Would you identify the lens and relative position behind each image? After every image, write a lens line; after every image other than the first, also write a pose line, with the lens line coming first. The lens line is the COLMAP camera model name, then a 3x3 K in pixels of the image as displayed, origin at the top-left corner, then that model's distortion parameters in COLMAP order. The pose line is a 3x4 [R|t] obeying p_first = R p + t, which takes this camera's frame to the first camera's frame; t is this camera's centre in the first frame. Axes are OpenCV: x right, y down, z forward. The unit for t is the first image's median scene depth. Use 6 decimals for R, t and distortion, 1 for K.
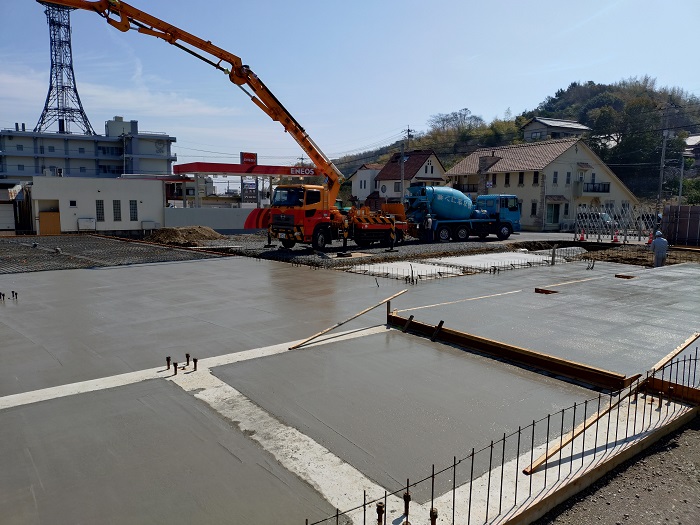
lens RADIAL K [[519.1, 0, 345.2], [0, 519.1, 265.1], [0, 0, 1]] dist [0.061829, -0.075211]
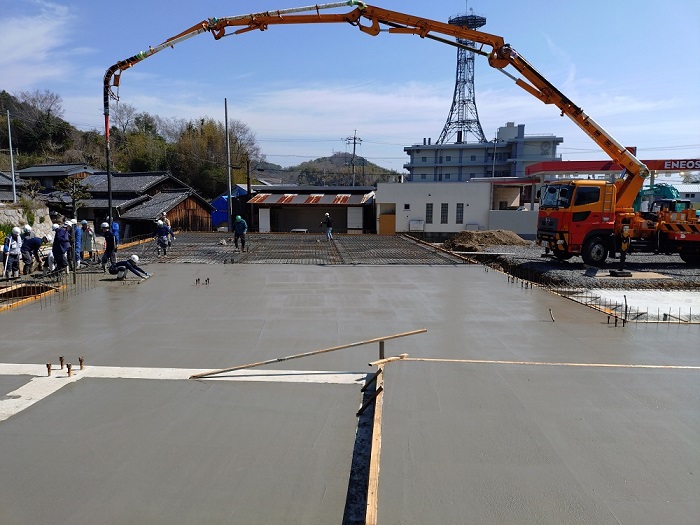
lens RADIAL K [[519.1, 0, 347.8], [0, 519.1, 268.6], [0, 0, 1]] dist [0.061829, -0.075211]
pose [[0.737762, 0.080098, -0.670292, 0.103454], [-0.080666, 0.996282, 0.030268, -0.009037], [0.670224, 0.031739, 0.741480, 0.092589]]
